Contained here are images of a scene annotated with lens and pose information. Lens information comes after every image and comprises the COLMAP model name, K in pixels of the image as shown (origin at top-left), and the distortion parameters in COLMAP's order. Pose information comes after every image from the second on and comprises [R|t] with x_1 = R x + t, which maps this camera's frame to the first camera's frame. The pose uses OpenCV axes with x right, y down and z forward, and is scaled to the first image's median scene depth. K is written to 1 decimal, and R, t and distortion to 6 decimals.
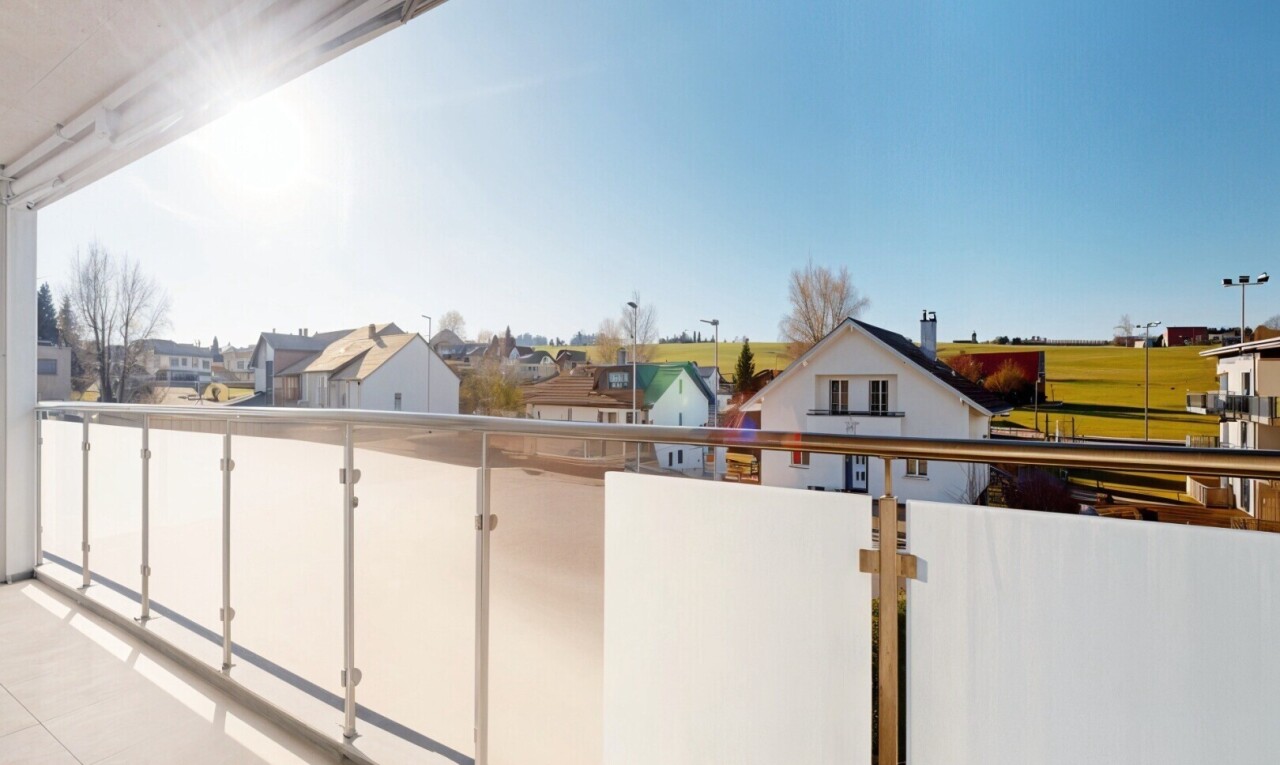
lens RADIAL K [[555.4, 0, 646.9], [0, 555.4, 389.4], [0, 0, 1]] dist [-0.001498, 0.000084]
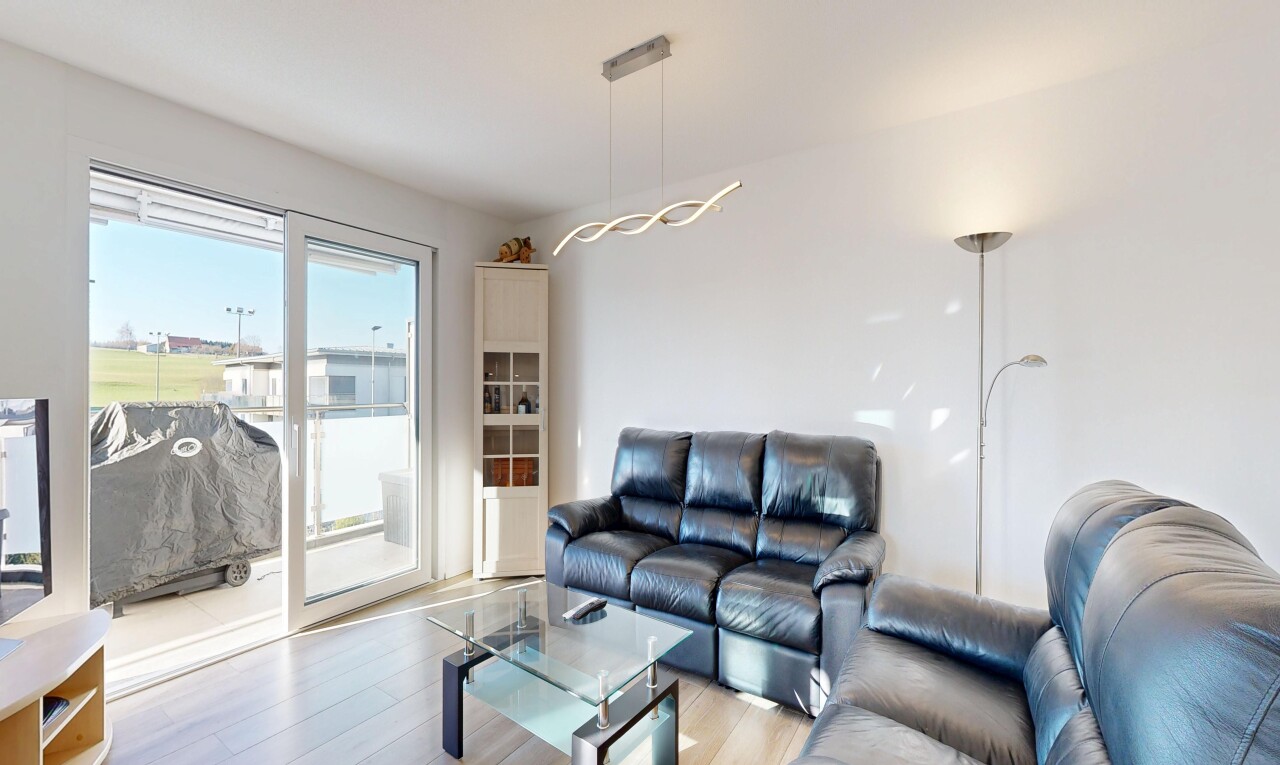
lens RADIAL K [[502.9, 0, 640.5], [0, 502.9, 387.1], [0, 0, 1]] dist [0.002808, -0.000317]
pose [[0.058717, -0.001298, 0.998274, -0.111234], [0.009413, 0.999955, 0.000746, -0.001047], [-0.998230, 0.009353, 0.058727, -0.058429]]
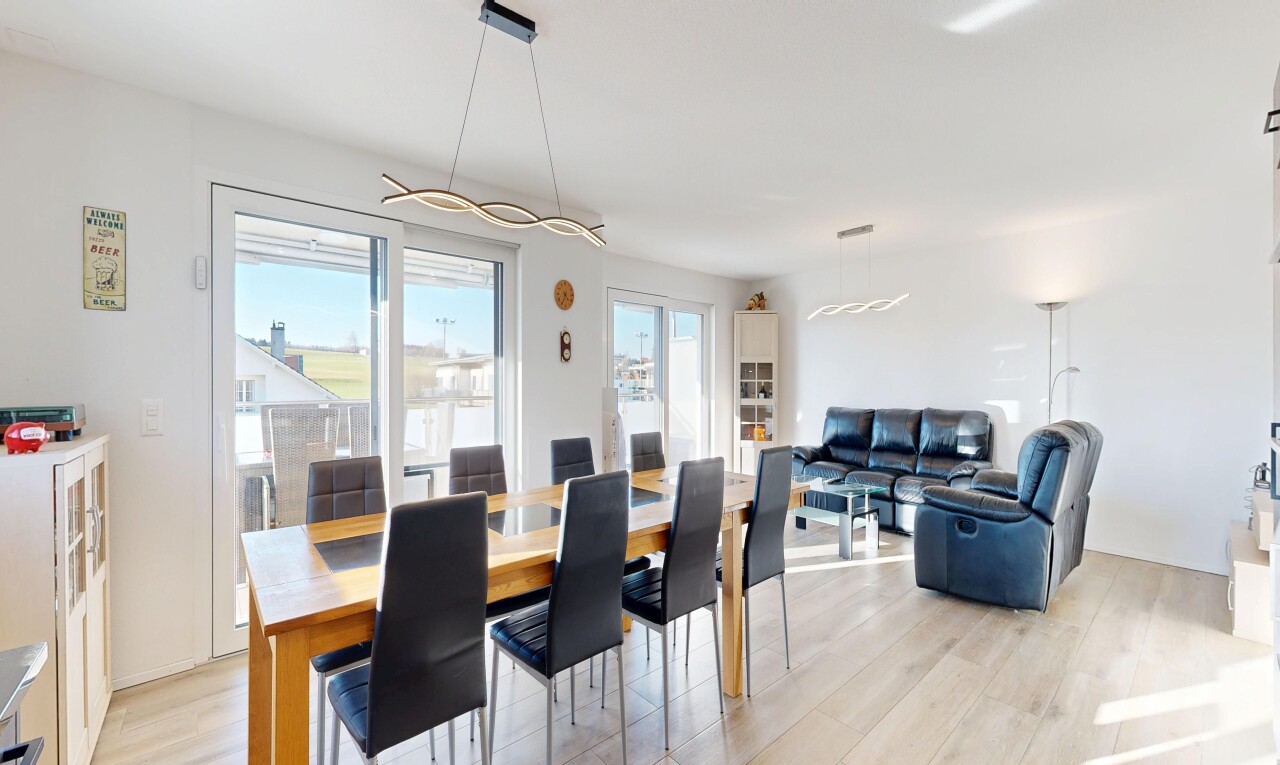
lens RADIAL K [[502.9, 0, 637.2], [0, 502.9, 385.3], [0, 0, 1]] dist [0.002808, -0.000317]
pose [[0.323410, -0.004057, 0.946250, -0.192297], [0.007271, 0.999972, 0.001802, -0.000973], [-0.946231, 0.006298, 0.323430, -0.043225]]
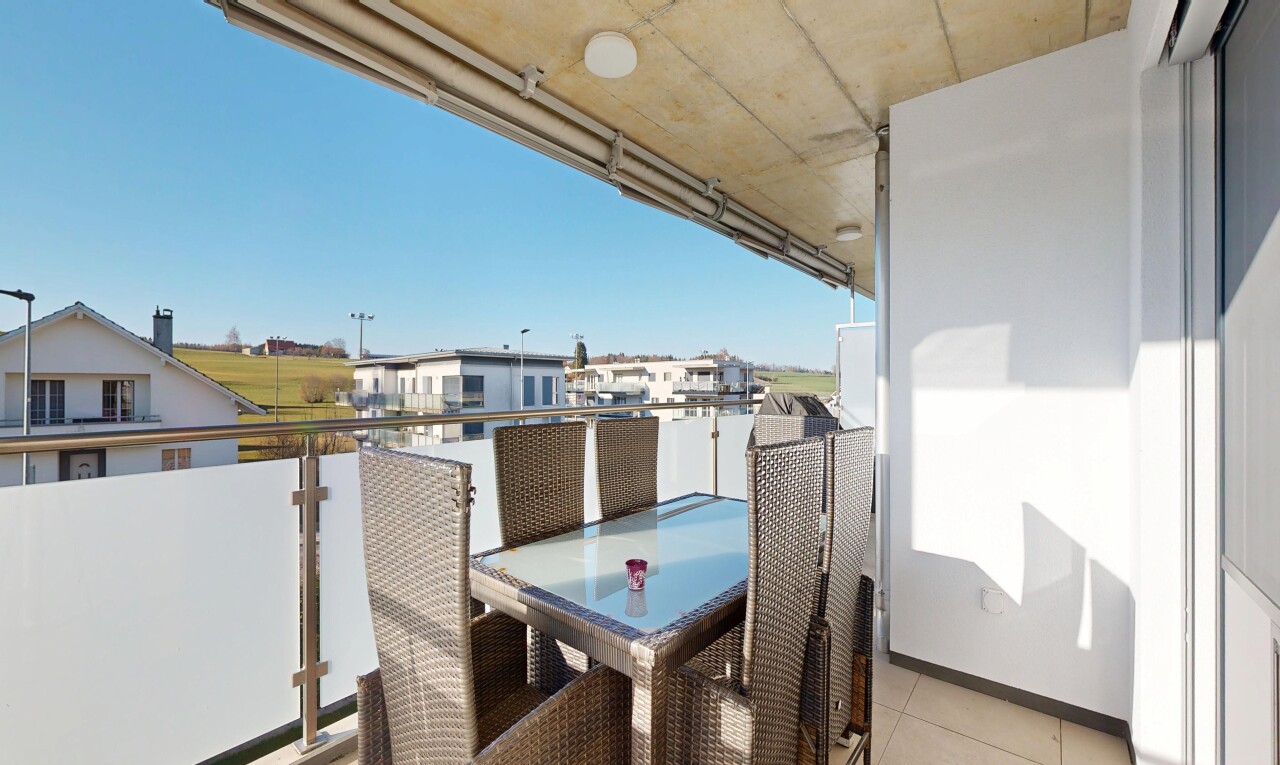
lens RADIAL K [[502.9, 0, 638.8], [0, 502.9, 385.2], [0, 0, 1]] dist [0.002808, -0.000317]
pose [[0.159087, 0.003429, 0.987259, -0.157596], [0.006527, 0.999968, -0.004524, 0.000061], [-0.987243, 0.007163, 0.159060, 0.055052]]
